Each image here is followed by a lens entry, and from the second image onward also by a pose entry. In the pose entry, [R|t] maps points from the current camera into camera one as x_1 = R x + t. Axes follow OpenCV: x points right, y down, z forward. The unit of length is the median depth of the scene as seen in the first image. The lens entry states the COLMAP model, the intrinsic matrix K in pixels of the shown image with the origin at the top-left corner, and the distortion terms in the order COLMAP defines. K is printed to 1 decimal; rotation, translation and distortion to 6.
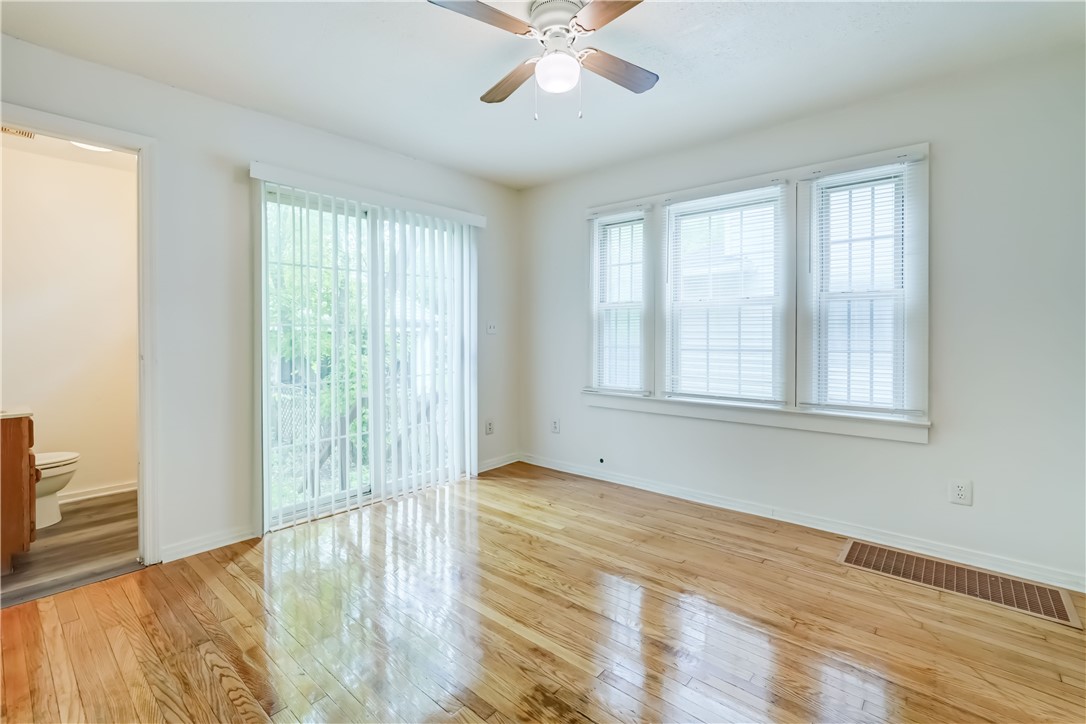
lens RADIAL K [[483.8, 0, 545.7], [0, 483.8, 341.7], [0, 0, 1]] dist [-0.003257, -0.000037]
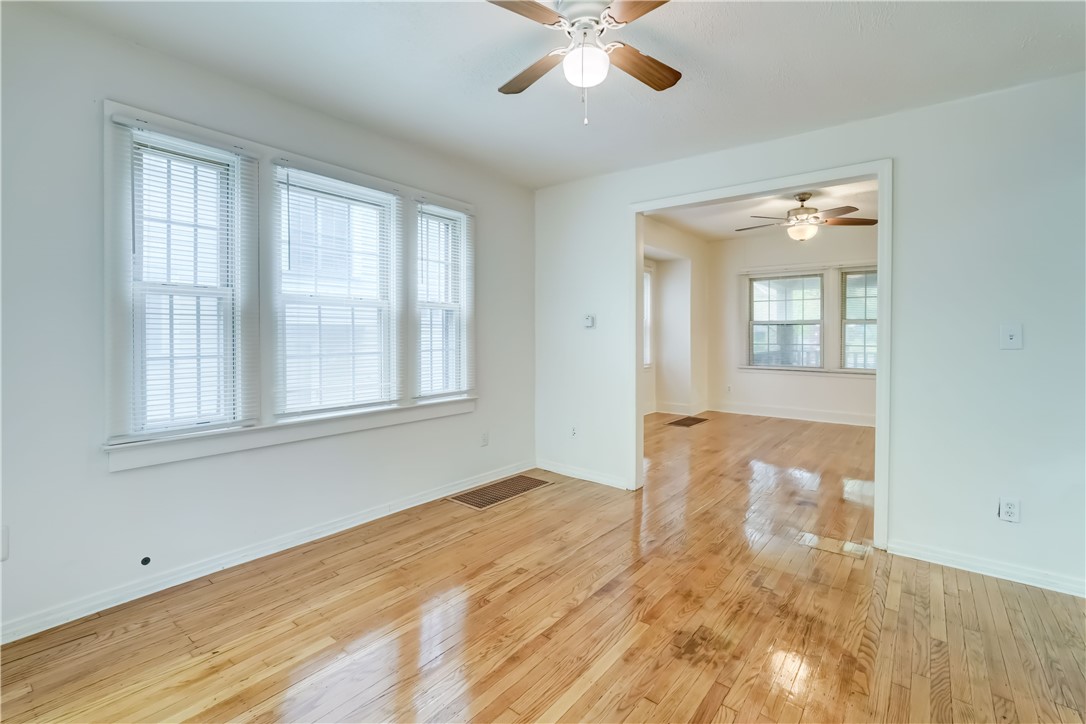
lens RADIAL K [[494.2, 0, 538.8], [0, 494.2, 341.1], [0, 0, 1]] dist [-0.004087, 0.001158]
pose [[-0.029854, -0.015659, 0.999432, -0.669084], [0.008105, 0.999841, 0.015907, -0.023352], [-0.999521, 0.008575, -0.029722, 0.790281]]
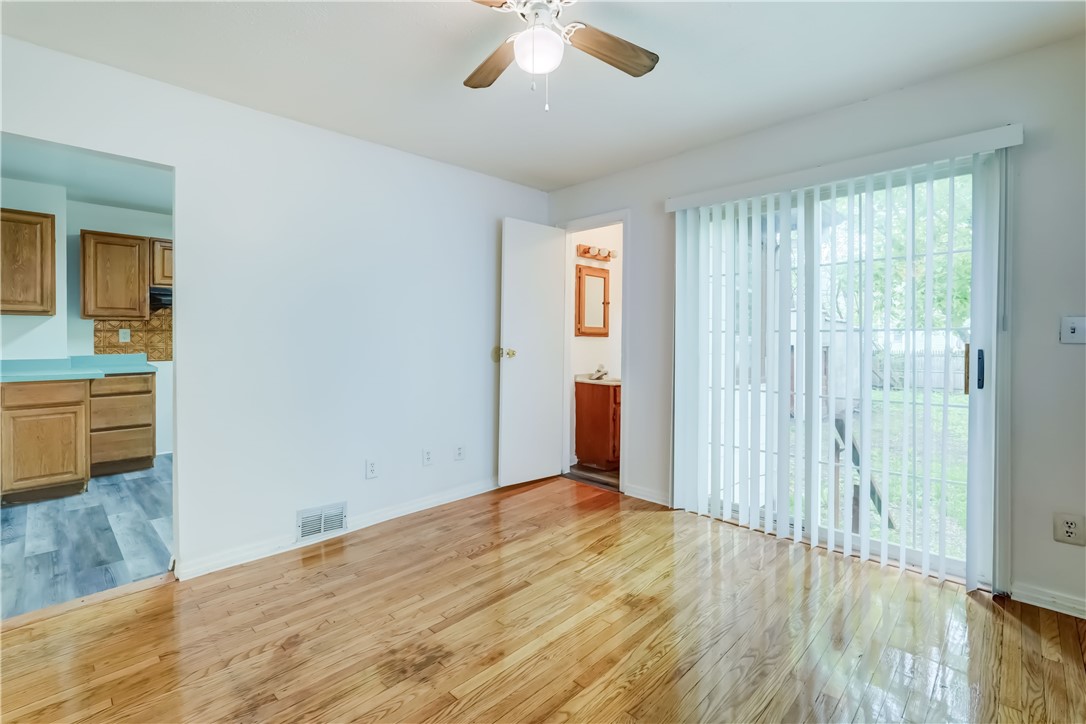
lens RADIAL K [[494.2, 0, 538.8], [0, 494.2, 341.1], [0, 0, 1]] dist [-0.004087, 0.001158]
pose [[-0.076747, 0.008688, -0.997013, 0.656229], [-0.013553, 0.999861, 0.009757, -0.019955], [0.996958, 0.014262, -0.076619, 0.753959]]
